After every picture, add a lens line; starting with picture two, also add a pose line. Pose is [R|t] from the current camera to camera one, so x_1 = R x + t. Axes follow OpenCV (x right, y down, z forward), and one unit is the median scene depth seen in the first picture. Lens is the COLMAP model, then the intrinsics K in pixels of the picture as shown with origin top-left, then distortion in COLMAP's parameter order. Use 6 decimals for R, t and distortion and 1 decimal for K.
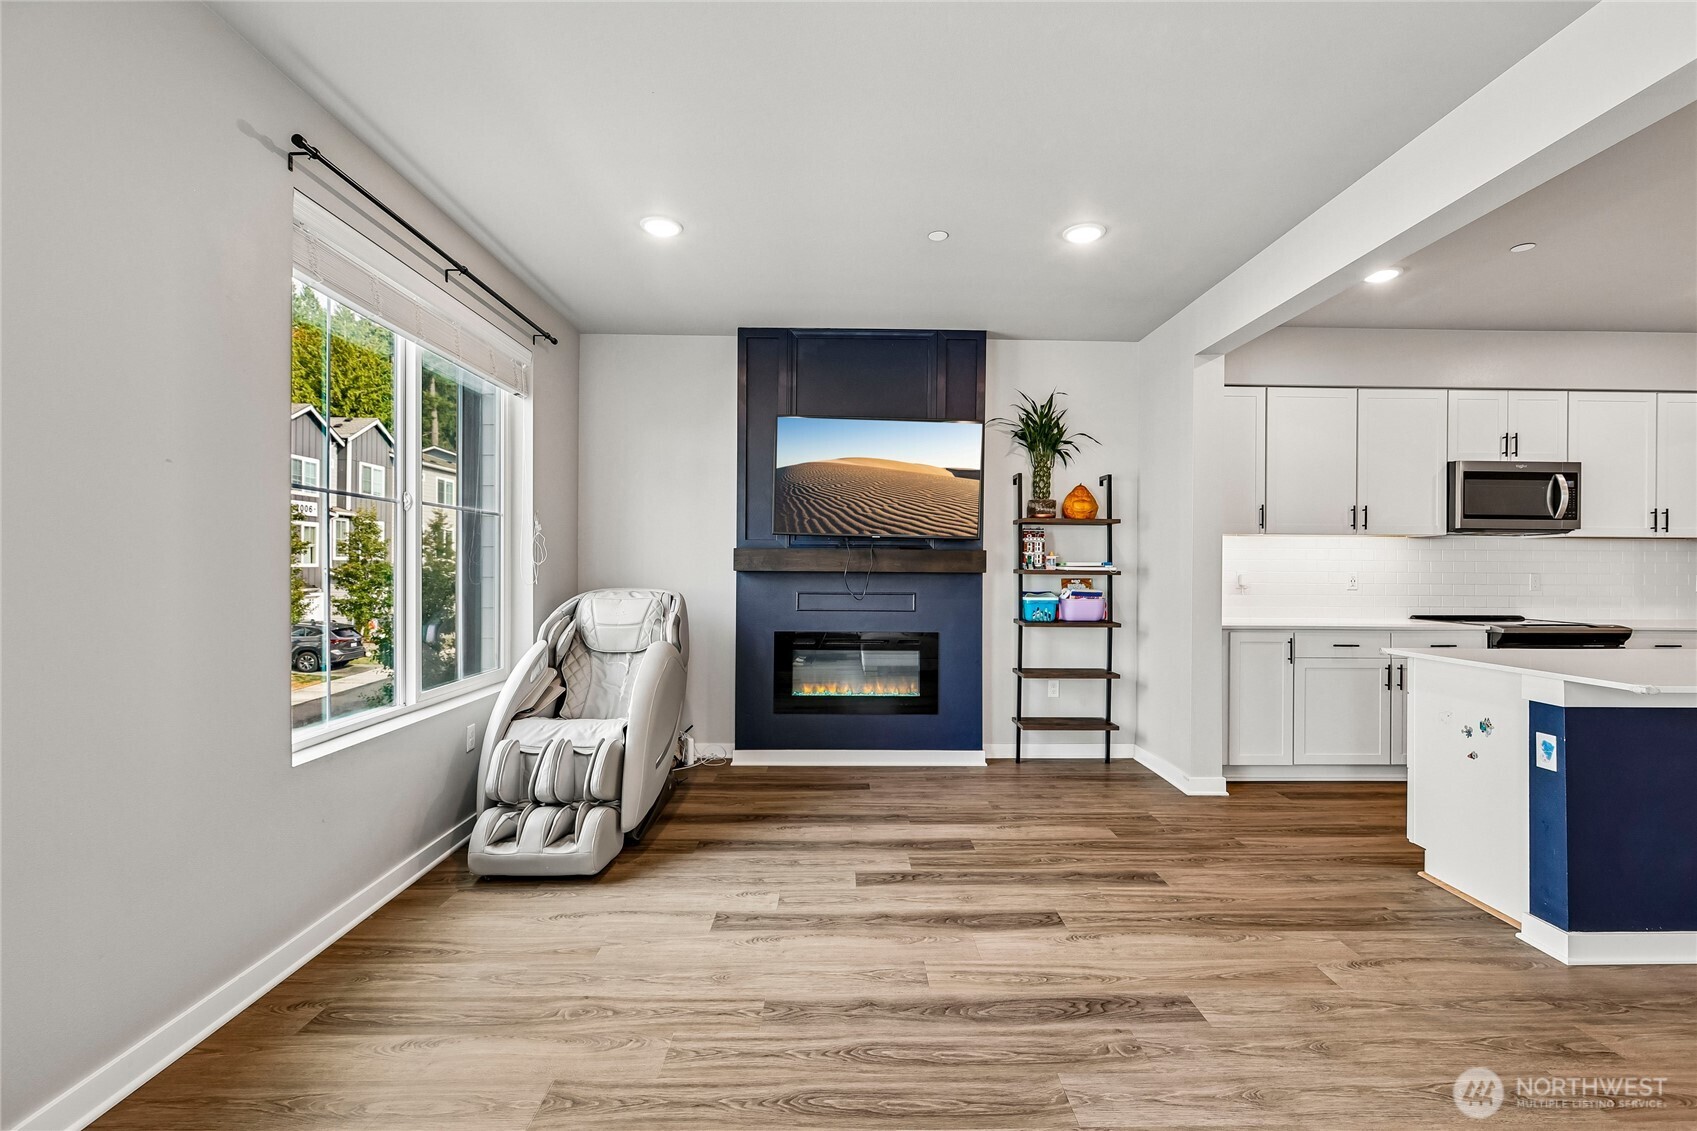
lens RADIAL K [[748.0, 0, 857.7], [0, 748.0, 570.2], [0, 0, 1]] dist [-0.002186, 0.000243]
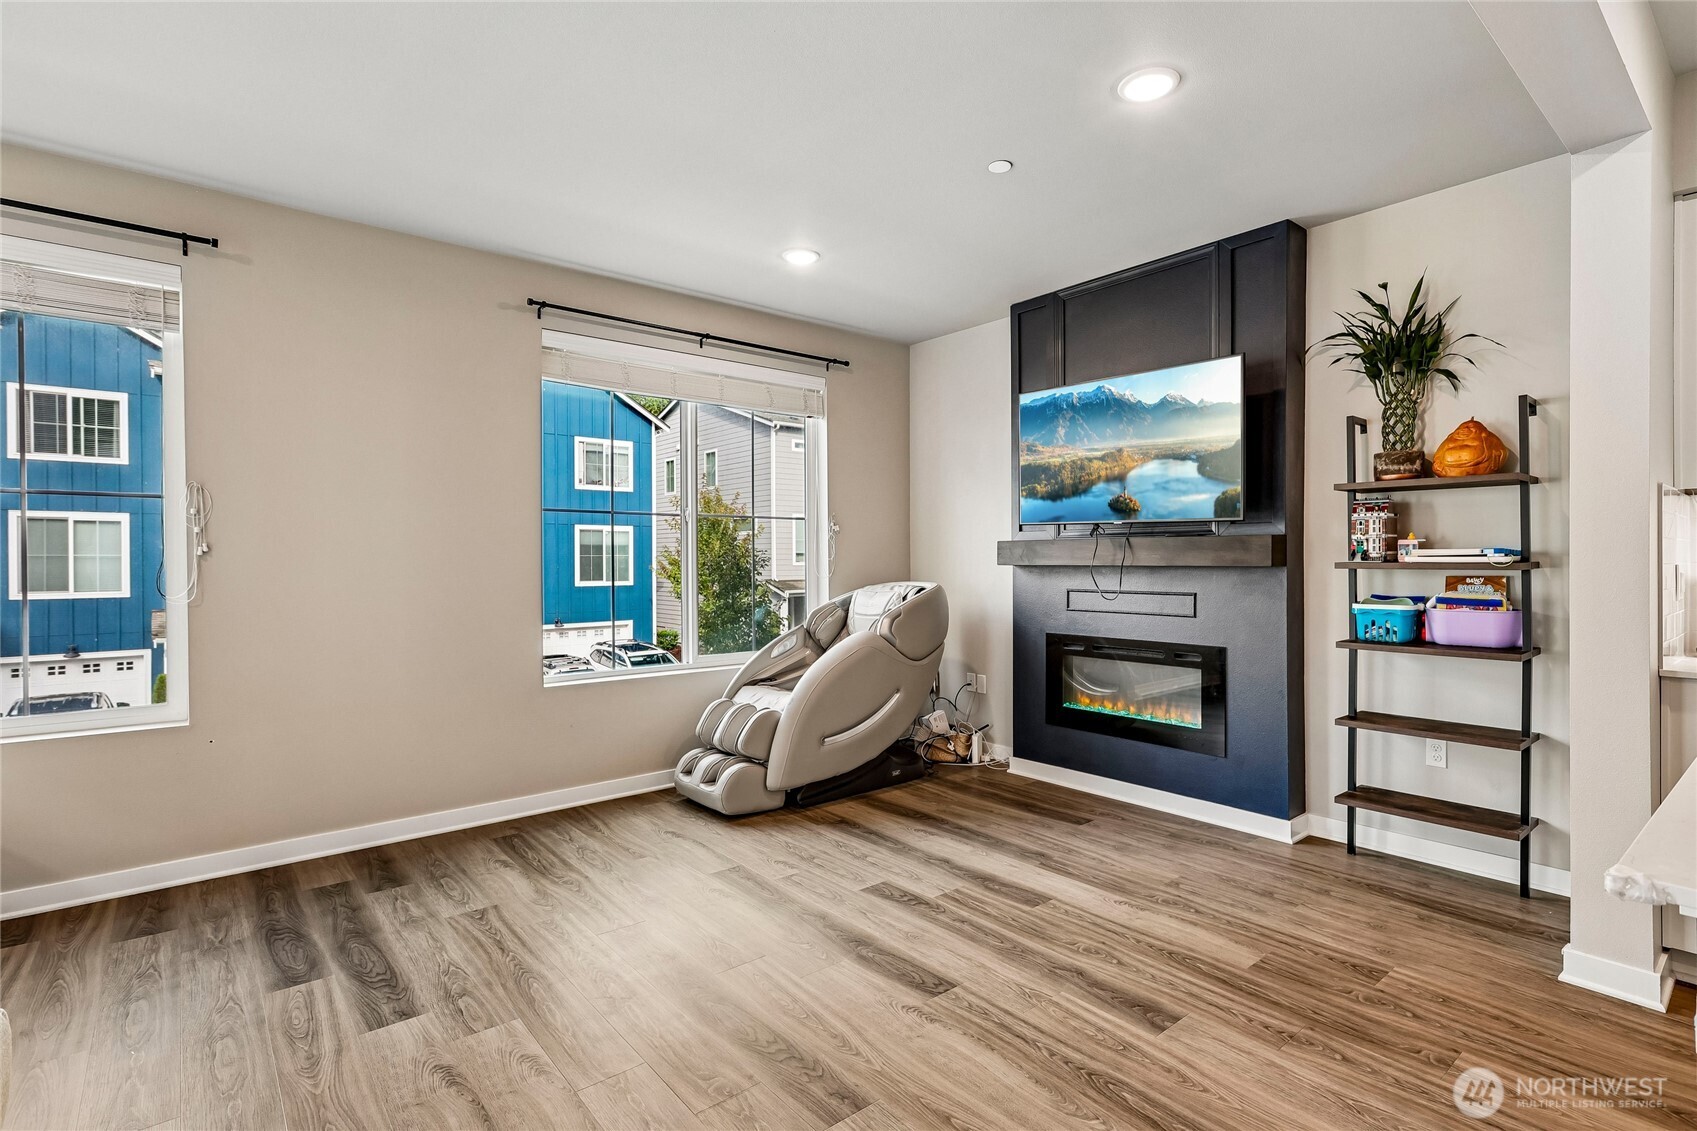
lens RADIAL K [[816.6, 0, 859.4], [0, 816.6, 563.3], [0, 0, 1]] dist [-0.002046, 0.000066]
pose [[0.624924, -0.004796, -0.780671, 0.621279], [0.001949, 0.999988, -0.004584, 0.003875], [0.780683, 0.001343, 0.624926, 0.255704]]
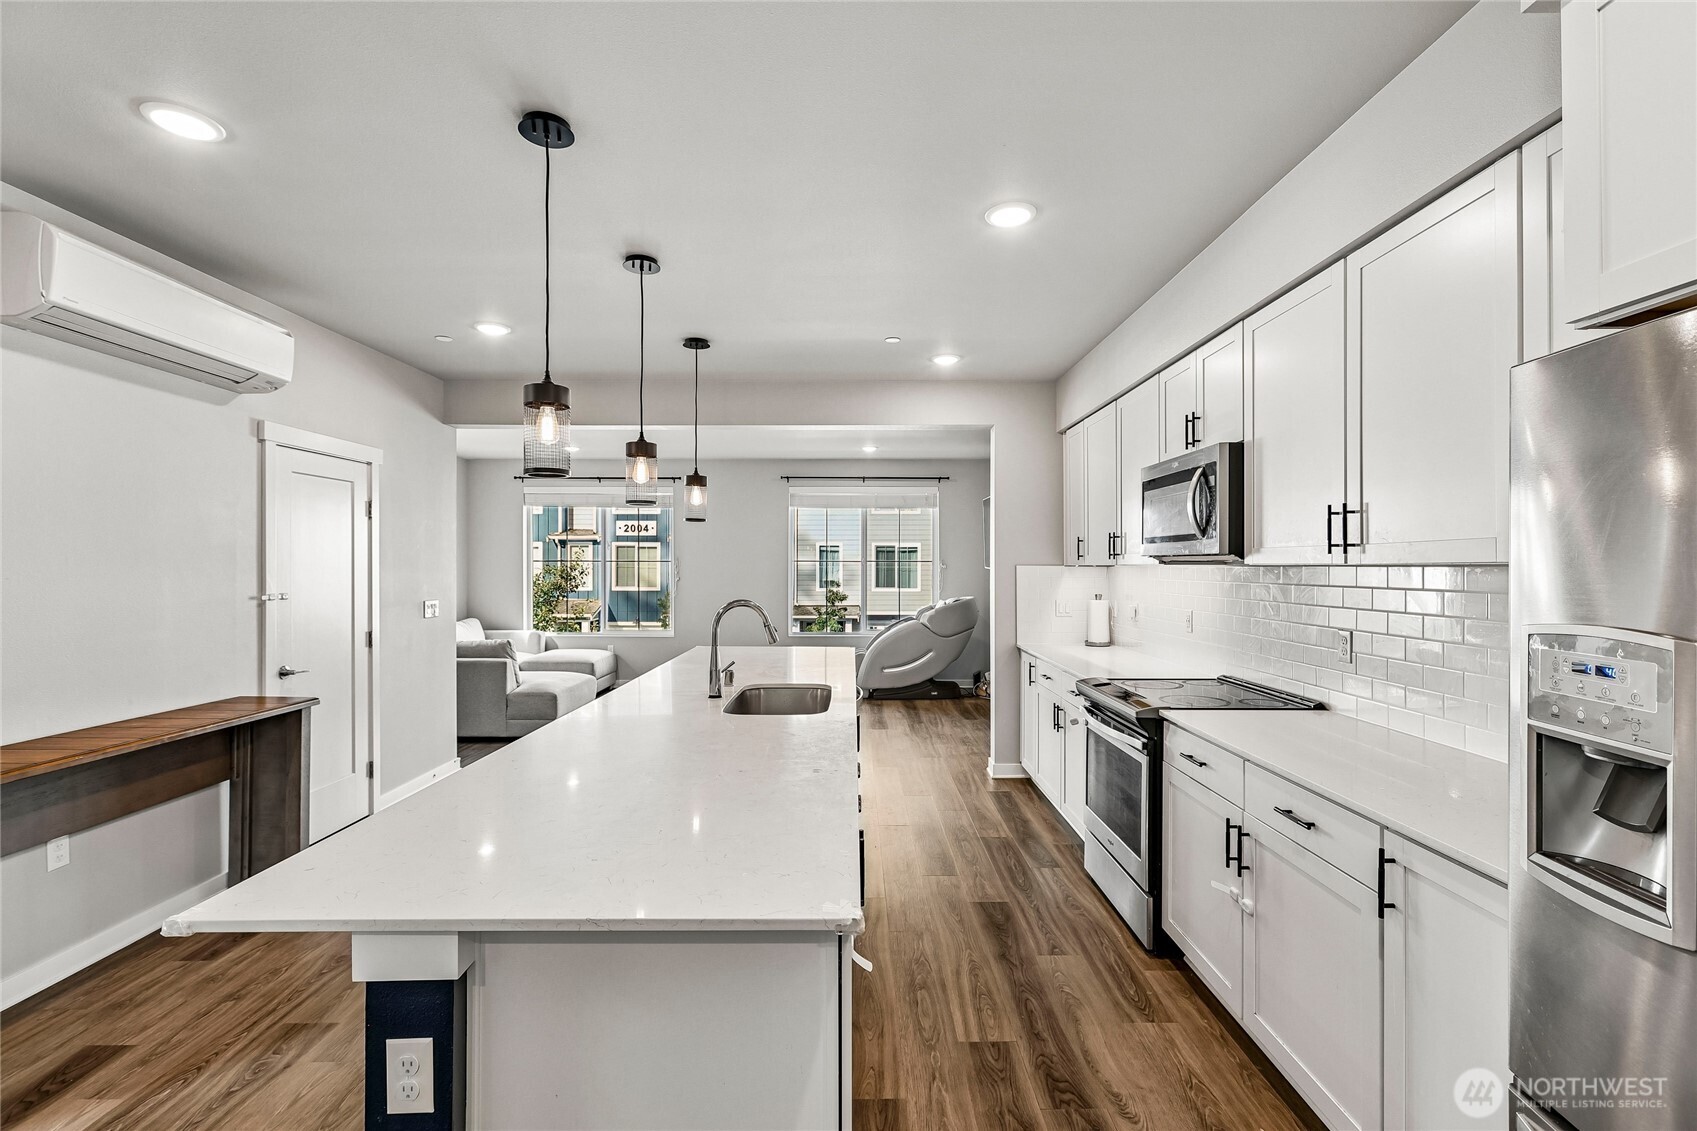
lens RADIAL K [[748.0, 0, 857.7], [0, 748.0, 570.2], [0, 0, 1]] dist [-0.002186, 0.000243]
pose [[-0.013510, -0.000246, -0.999909, 1.847972], [-0.006108, 0.999981, -0.000164, -0.046775], [0.999890, 0.006105, -0.013511, 0.836276]]
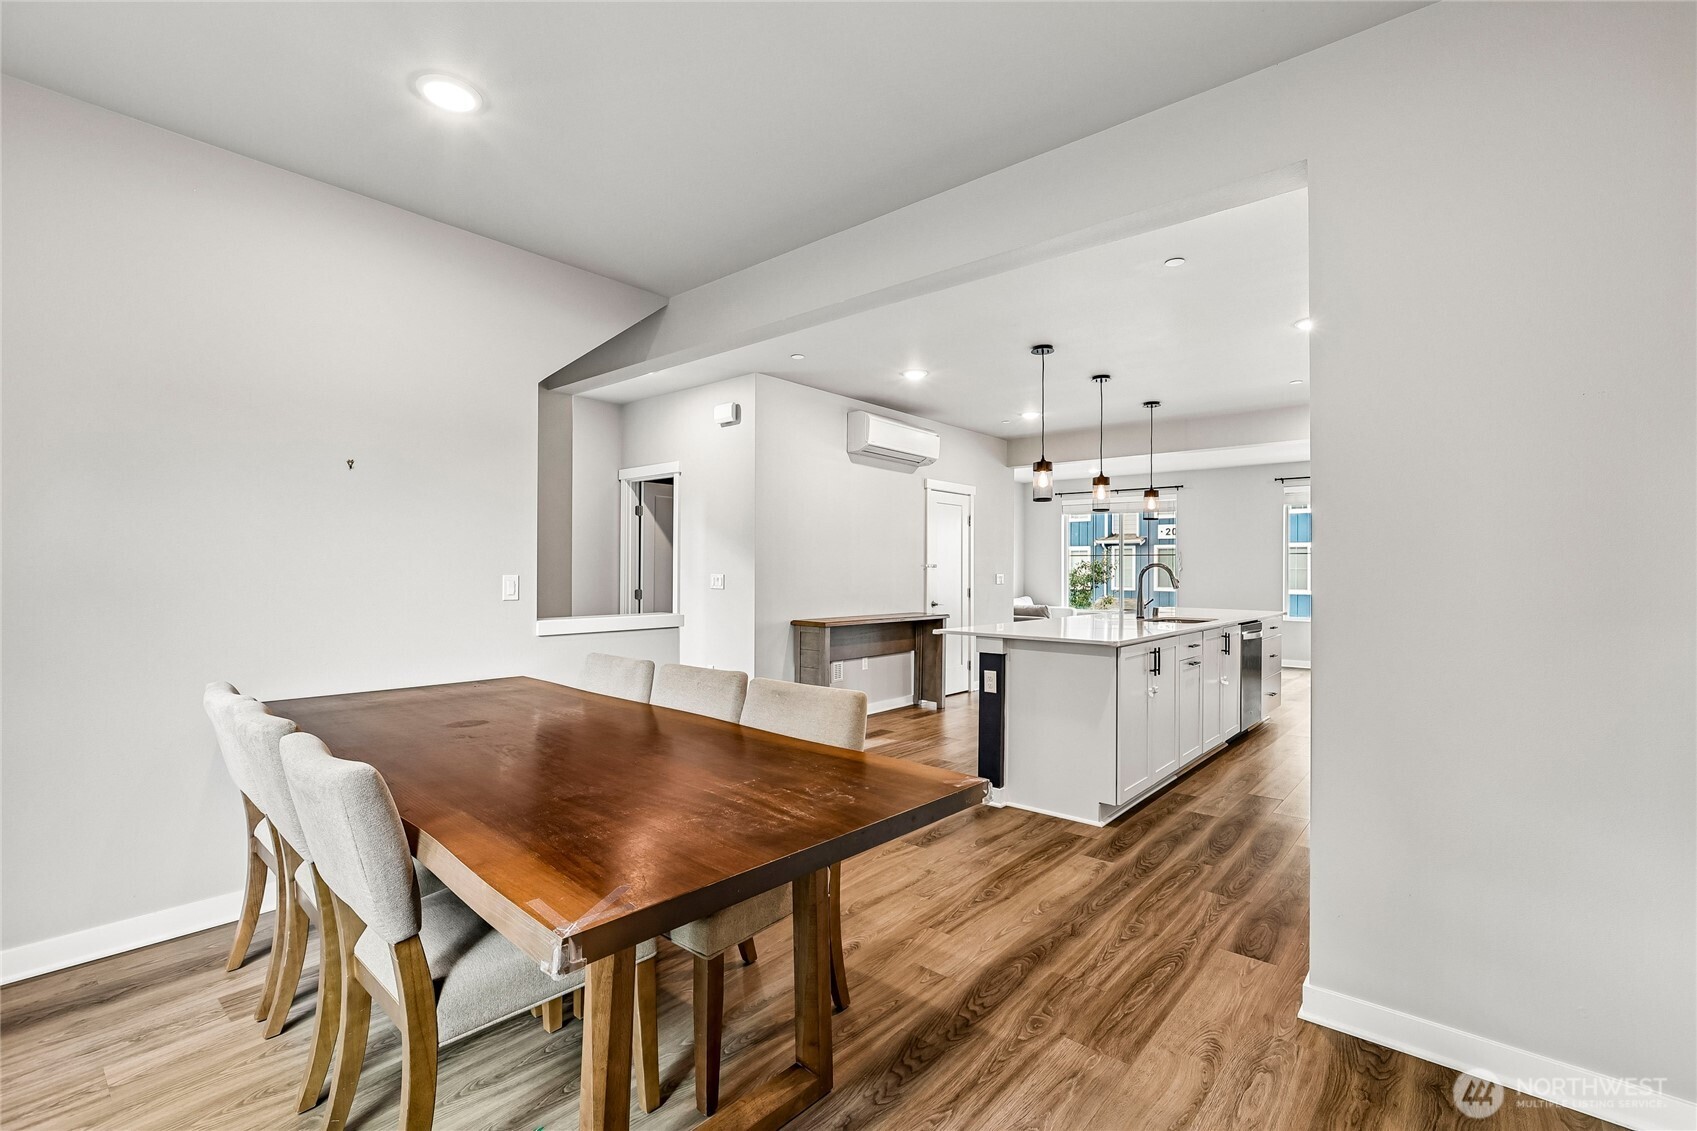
lens RADIAL K [[759.2, 0, 858.9], [0, 759.2, 548.5], [0, 0, 1]] dist [0.001525, 0.000246]
pose [[-0.659507, -0.032101, -0.751013, 2.472254], [-0.013535, 0.999433, -0.030833, 0.009035], [0.751577, -0.010170, -0.659567, 1.215937]]
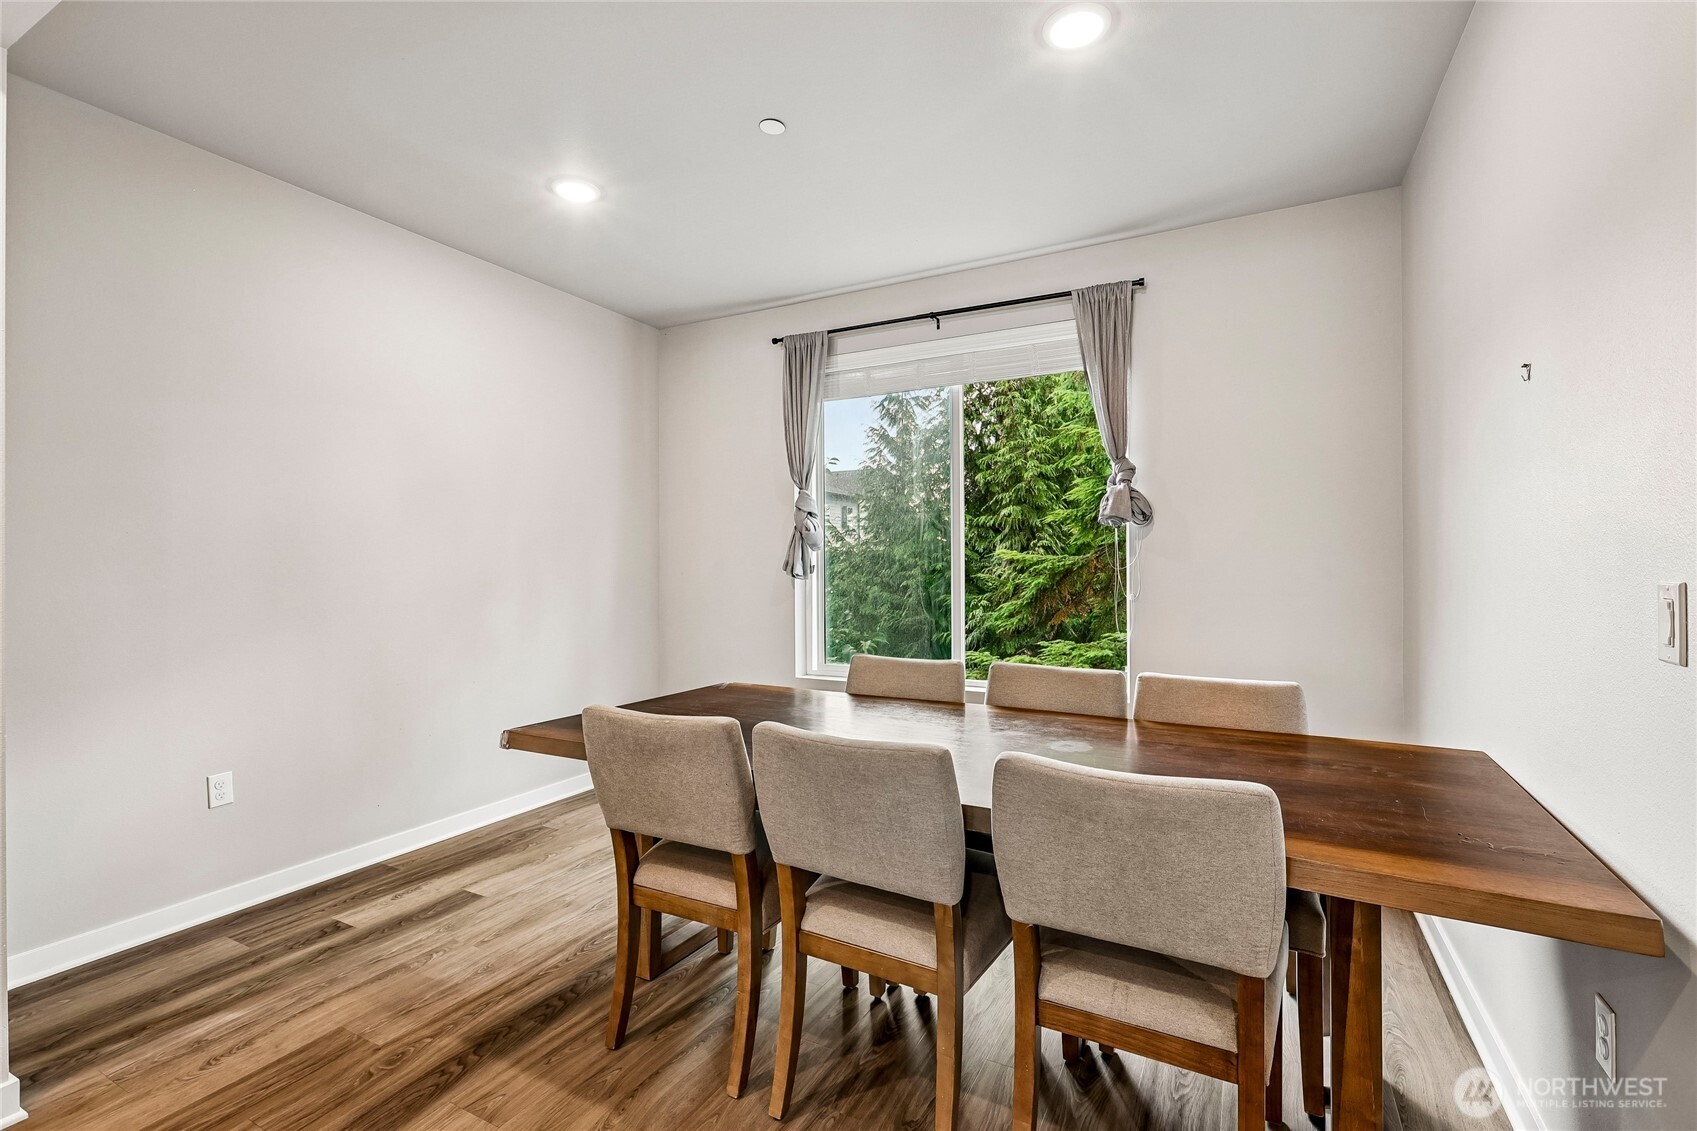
lens RADIAL K [[756.3, 0, 855.6], [0, 756.3, 564.1], [0, 0, 1]] dist [-0.001904, -0.000174]
pose [[0.487094, -0.007062, 0.873321, 1.678938], [0.010861, 0.999939, 0.002028, 0.007531], [-0.873282, 0.008498, 0.487141, 0.434814]]
